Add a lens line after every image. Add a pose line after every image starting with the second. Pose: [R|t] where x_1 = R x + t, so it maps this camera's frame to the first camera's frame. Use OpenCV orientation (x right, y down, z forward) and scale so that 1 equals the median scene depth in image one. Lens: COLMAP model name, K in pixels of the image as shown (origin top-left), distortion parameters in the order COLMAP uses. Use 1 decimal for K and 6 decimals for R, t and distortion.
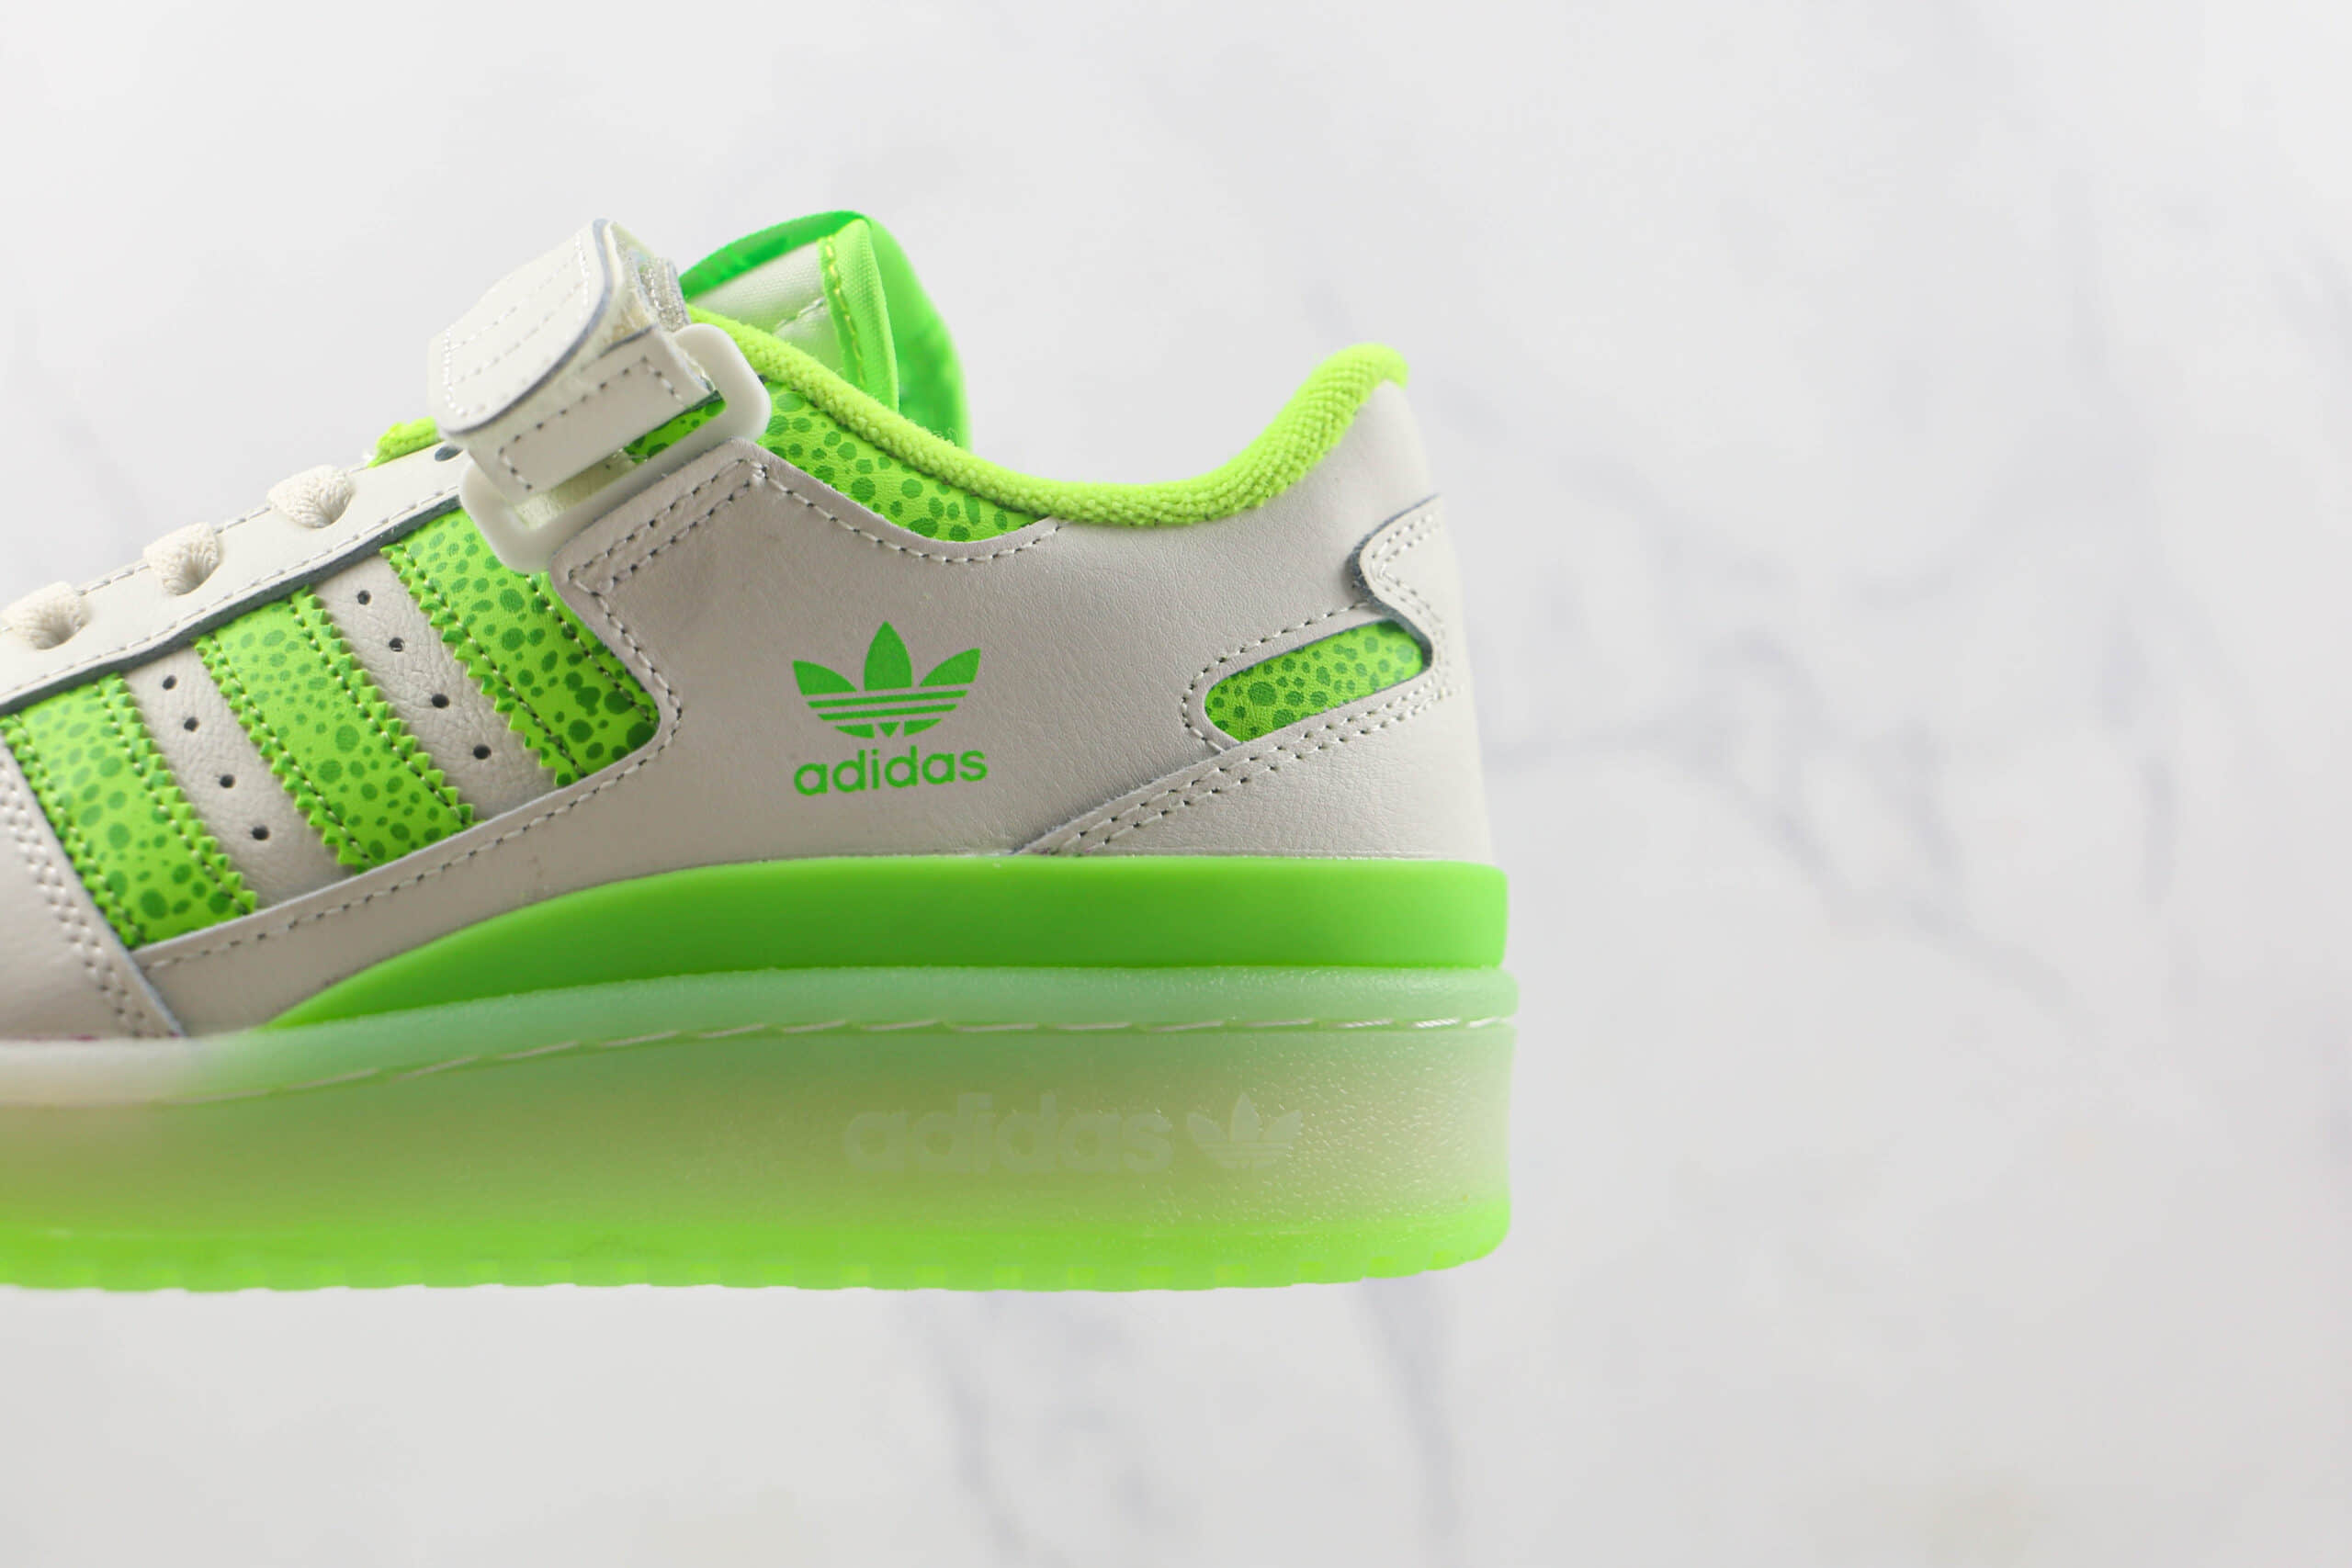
lens RADIAL K [[2360.5, 0, 1176.0], [0, 2360.5, 784.0], [0, 0, 1]] dist [-0.038779, 0.155582]
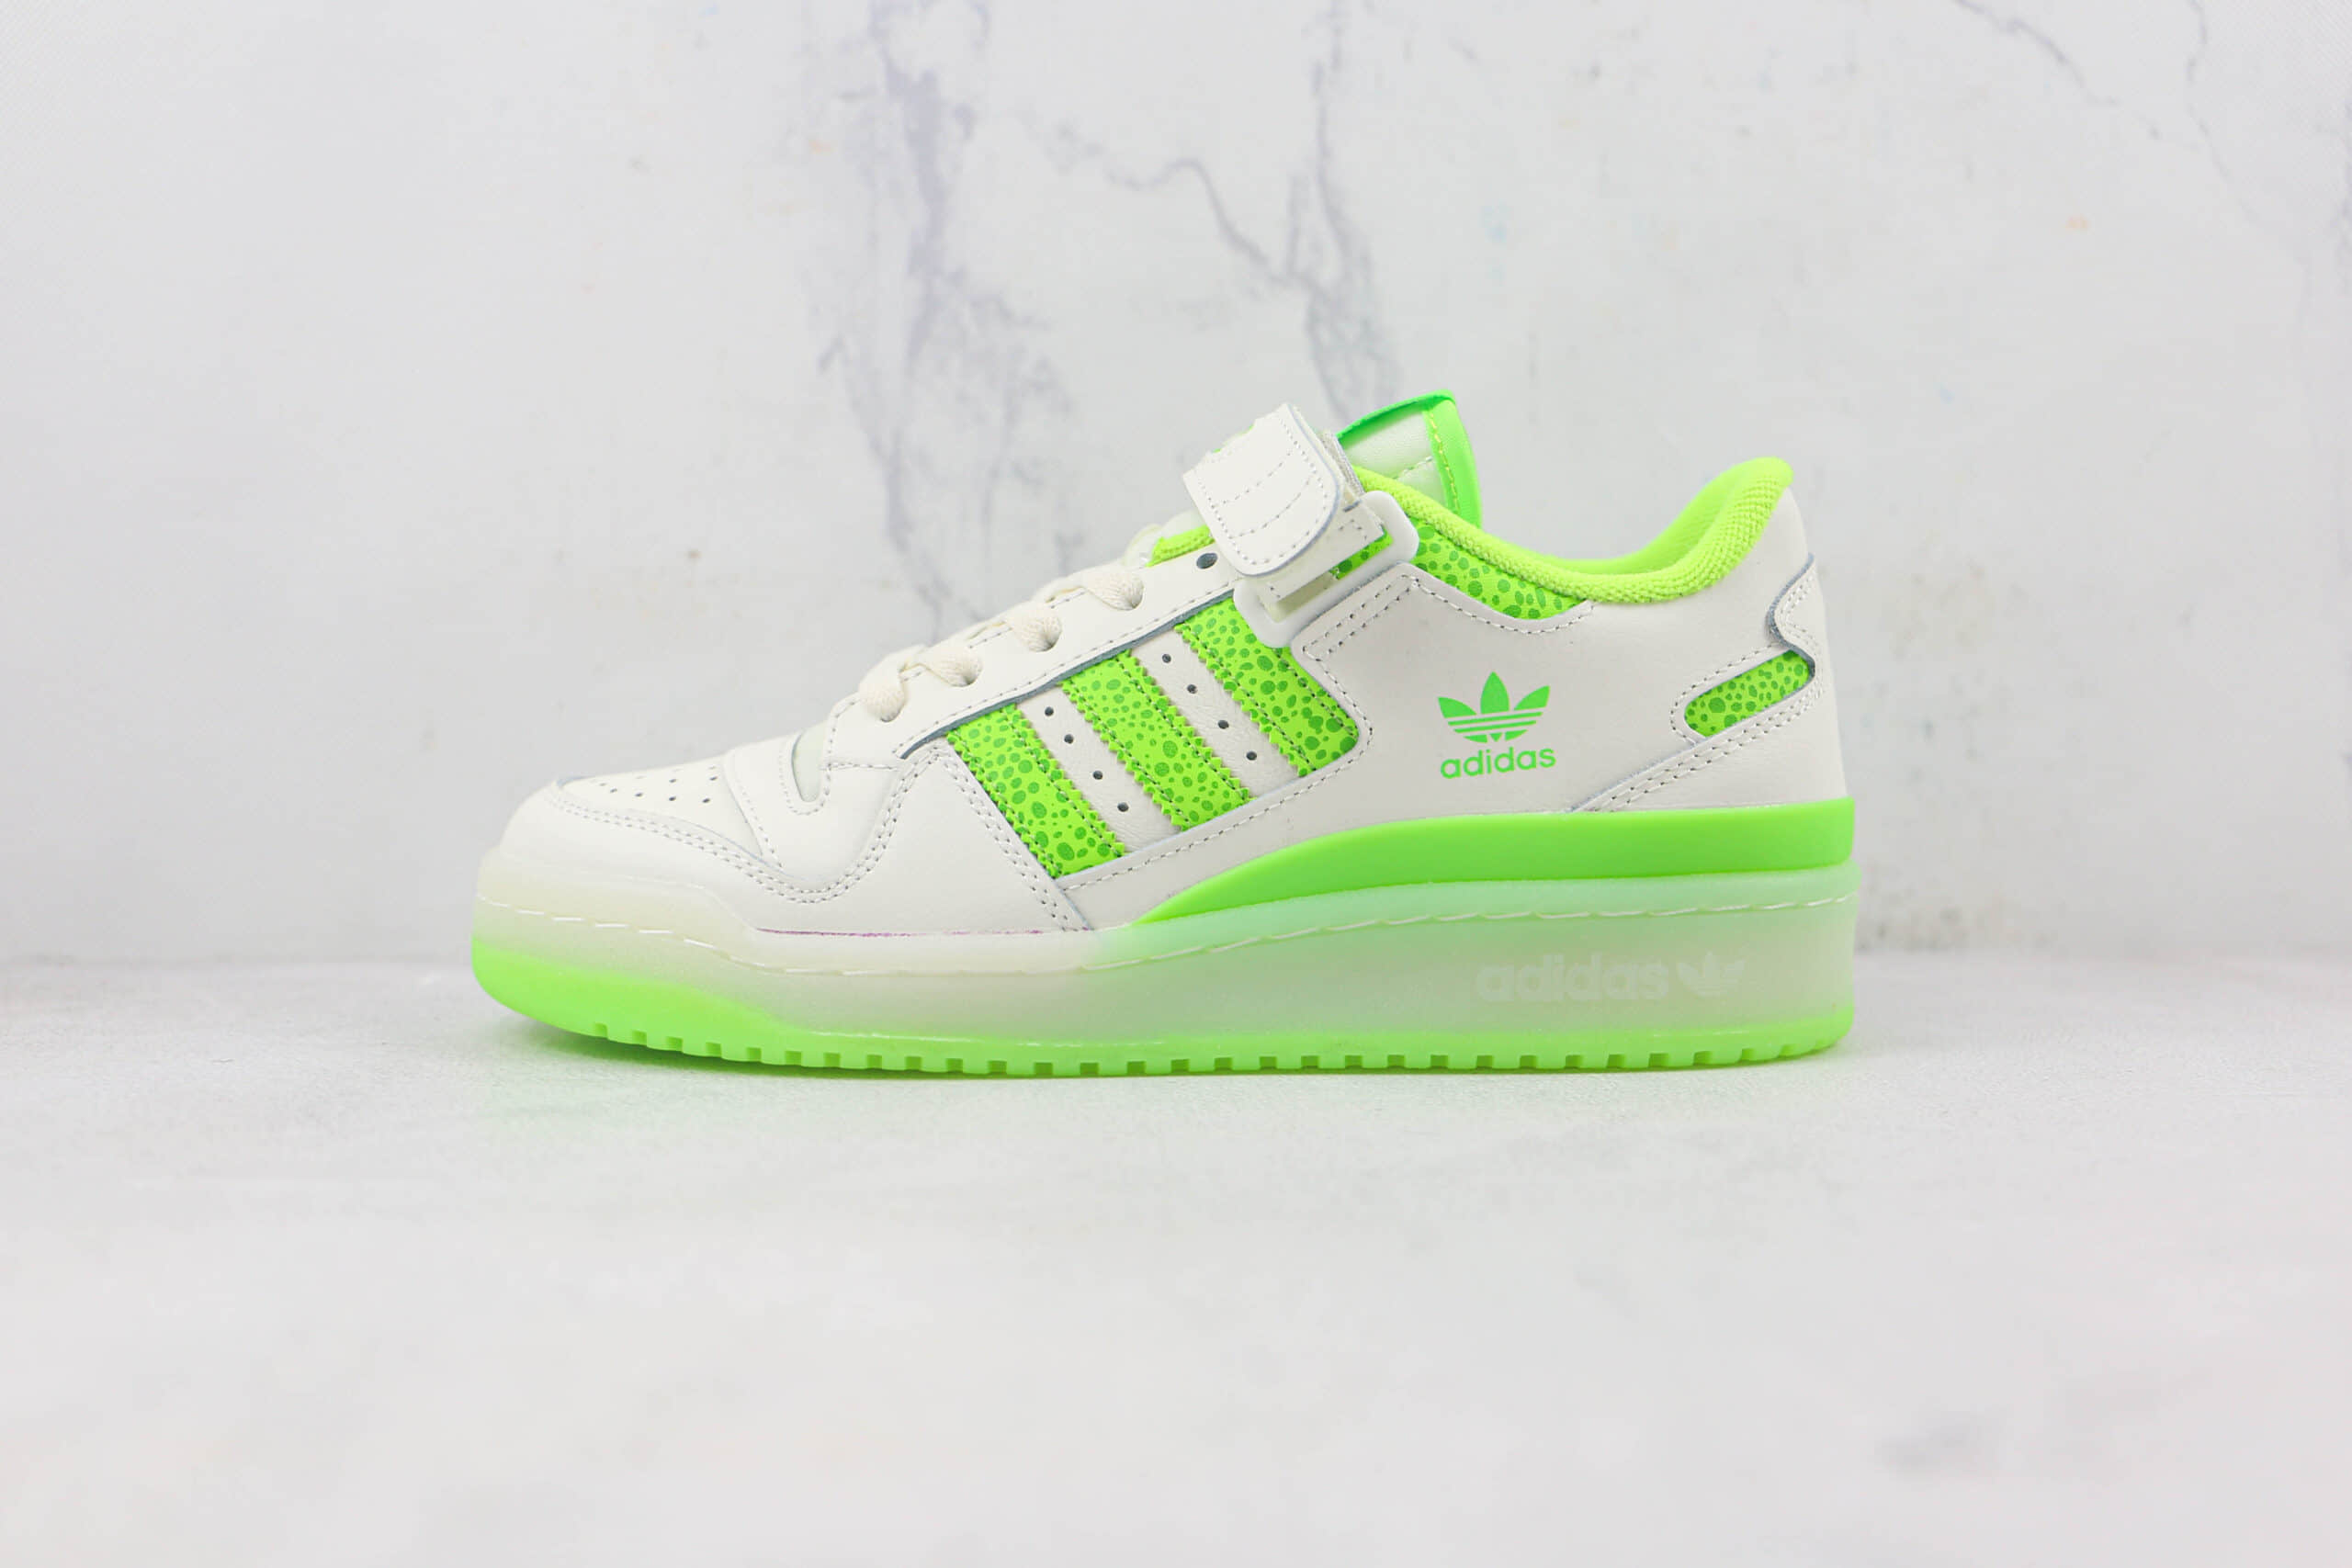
lens RADIAL K [[2360.5, 0, 1176.0], [0, 2360.5, 784.0], [0, 0, 1]] dist [-0.038779, 0.155582]
pose [[0.998705, -0.016546, -0.048113, -0.266711], [0.022839, 0.990807, 0.133339, -0.216133], [0.045464, -0.134265, 0.989902, -0.651699]]
